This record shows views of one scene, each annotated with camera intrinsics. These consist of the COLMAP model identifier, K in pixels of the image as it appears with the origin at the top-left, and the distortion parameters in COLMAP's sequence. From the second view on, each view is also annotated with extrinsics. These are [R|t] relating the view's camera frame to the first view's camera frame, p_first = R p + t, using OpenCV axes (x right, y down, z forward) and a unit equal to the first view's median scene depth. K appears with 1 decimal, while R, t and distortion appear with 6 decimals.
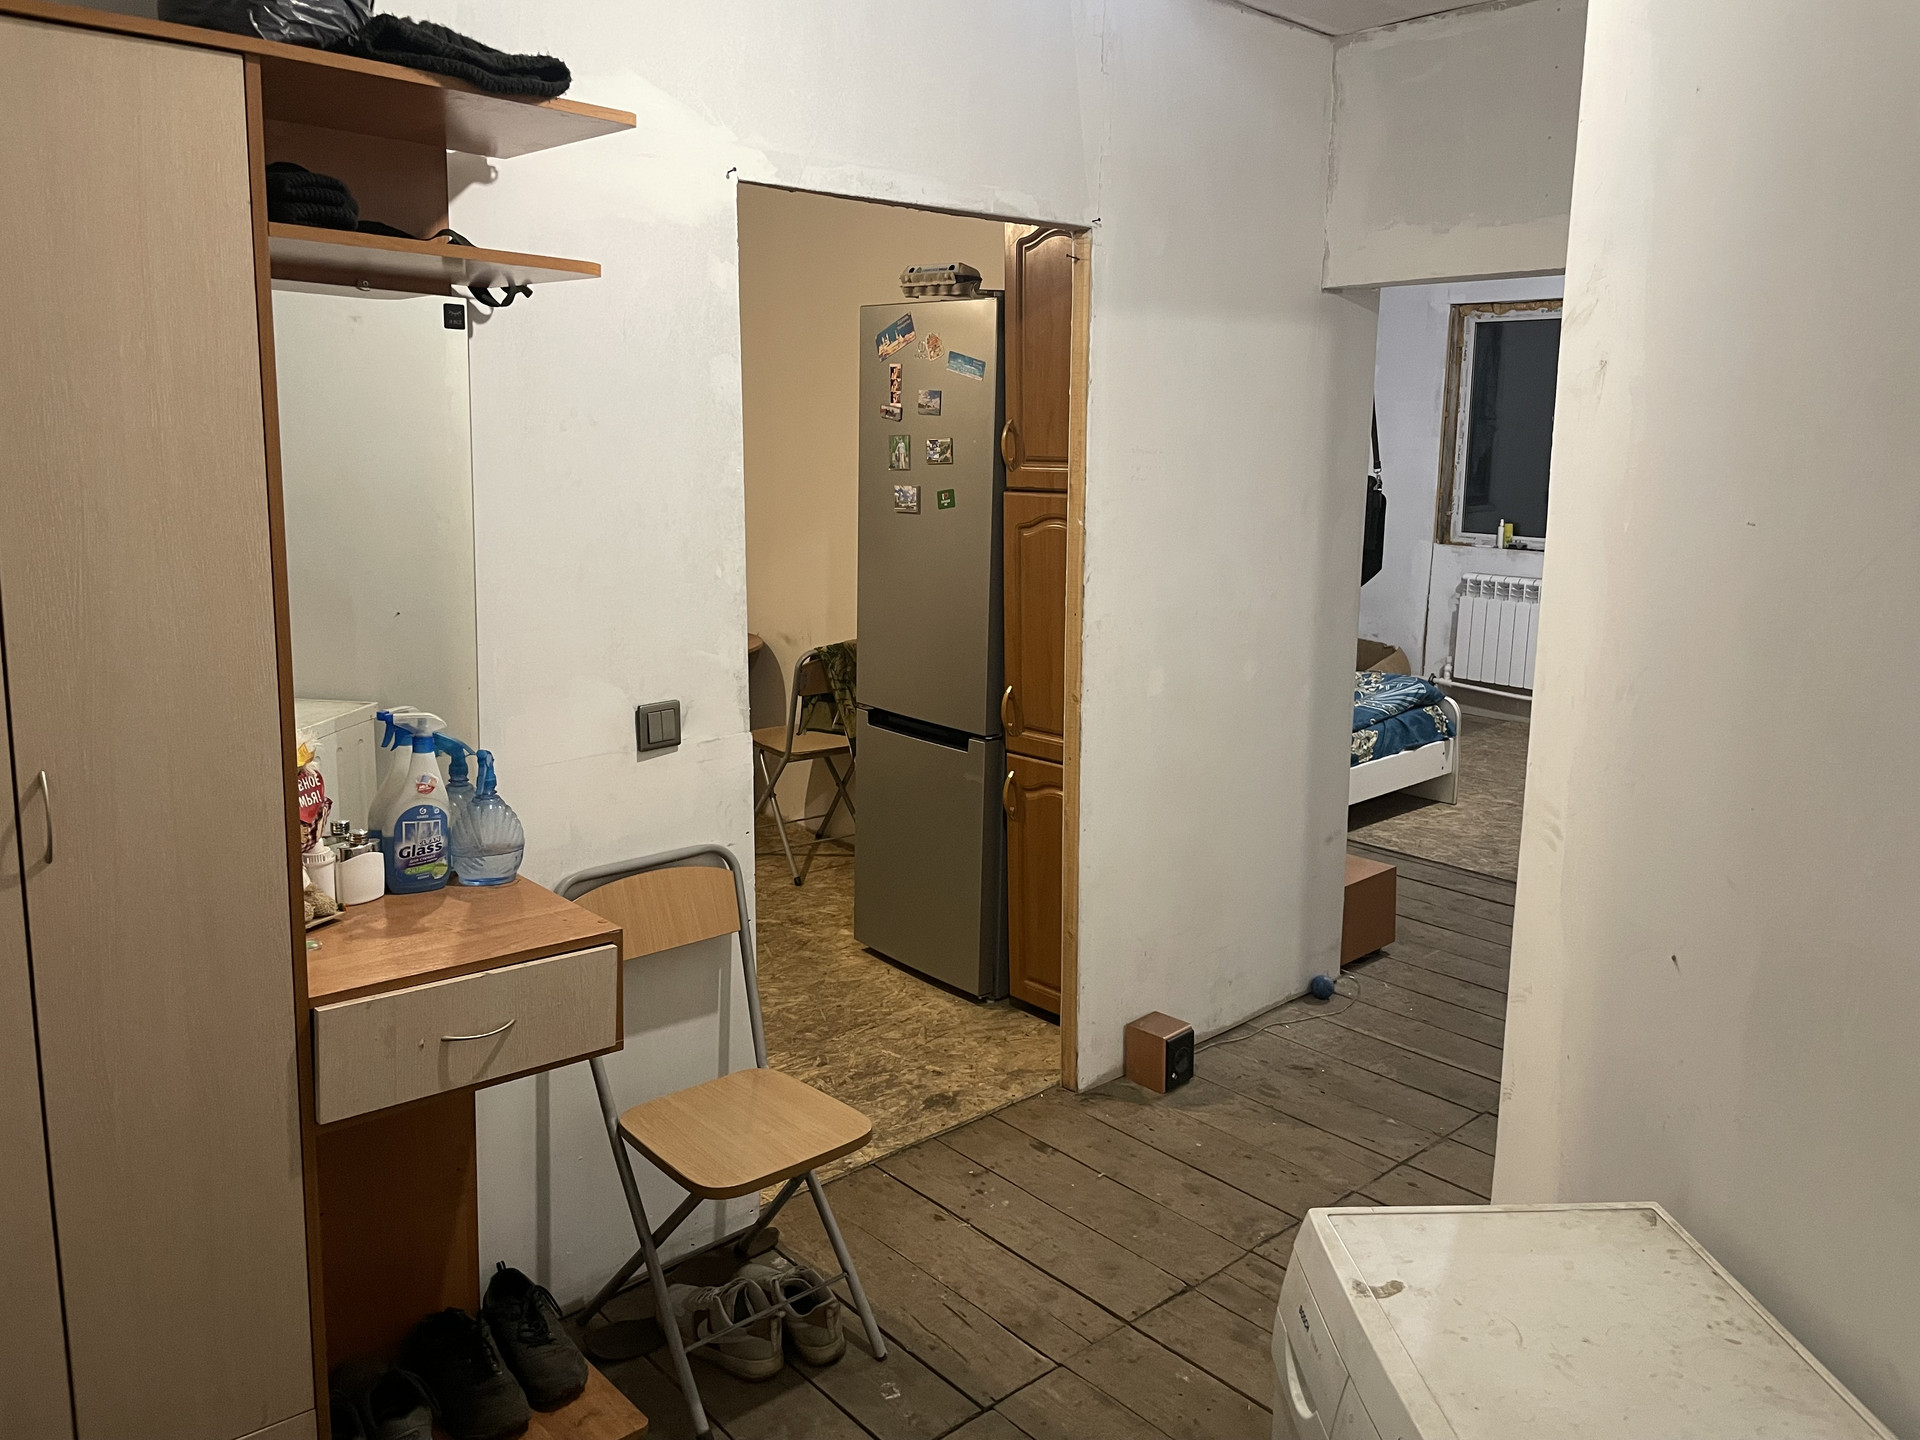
lens RADIAL K [[1477.9, 0, 960.0], [0, 1477.9, 720.0], [0, 0, 1]] dist [0.180151, -0.217272]
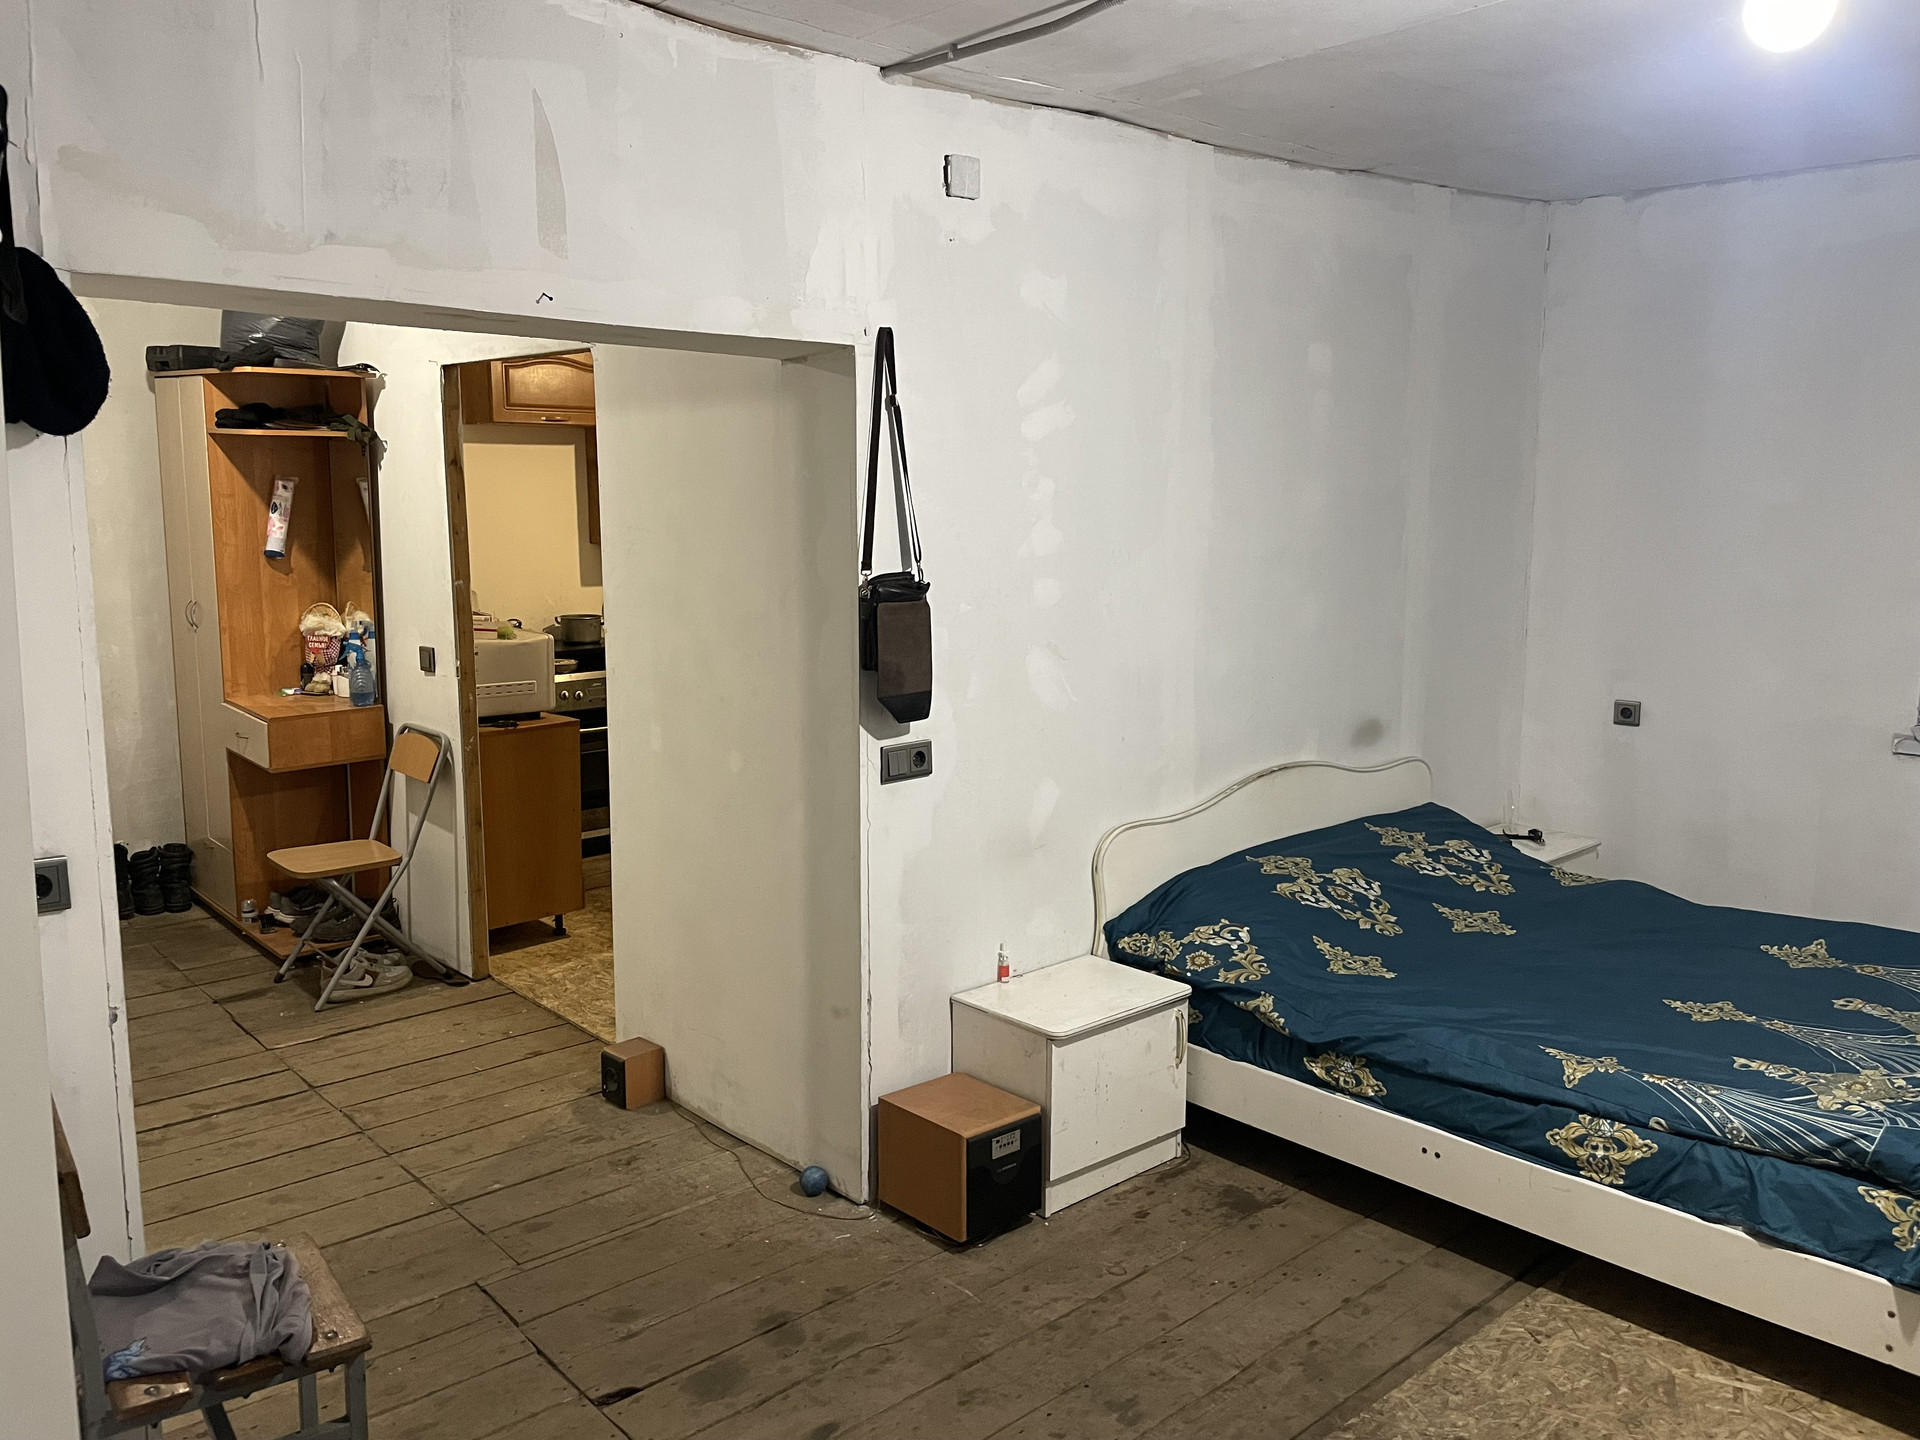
lens RADIAL K [[1477.9, 0, 960.0], [0, 1477.9, 720.0], [0, 0, 1]] dist [0.180151, -0.217272]
pose [[-0.029915, 0.140752, -0.989593, 1.091750], [-0.201577, 0.968845, 0.143895, -0.218530], [0.979016, 0.203784, -0.000611, 1.091348]]
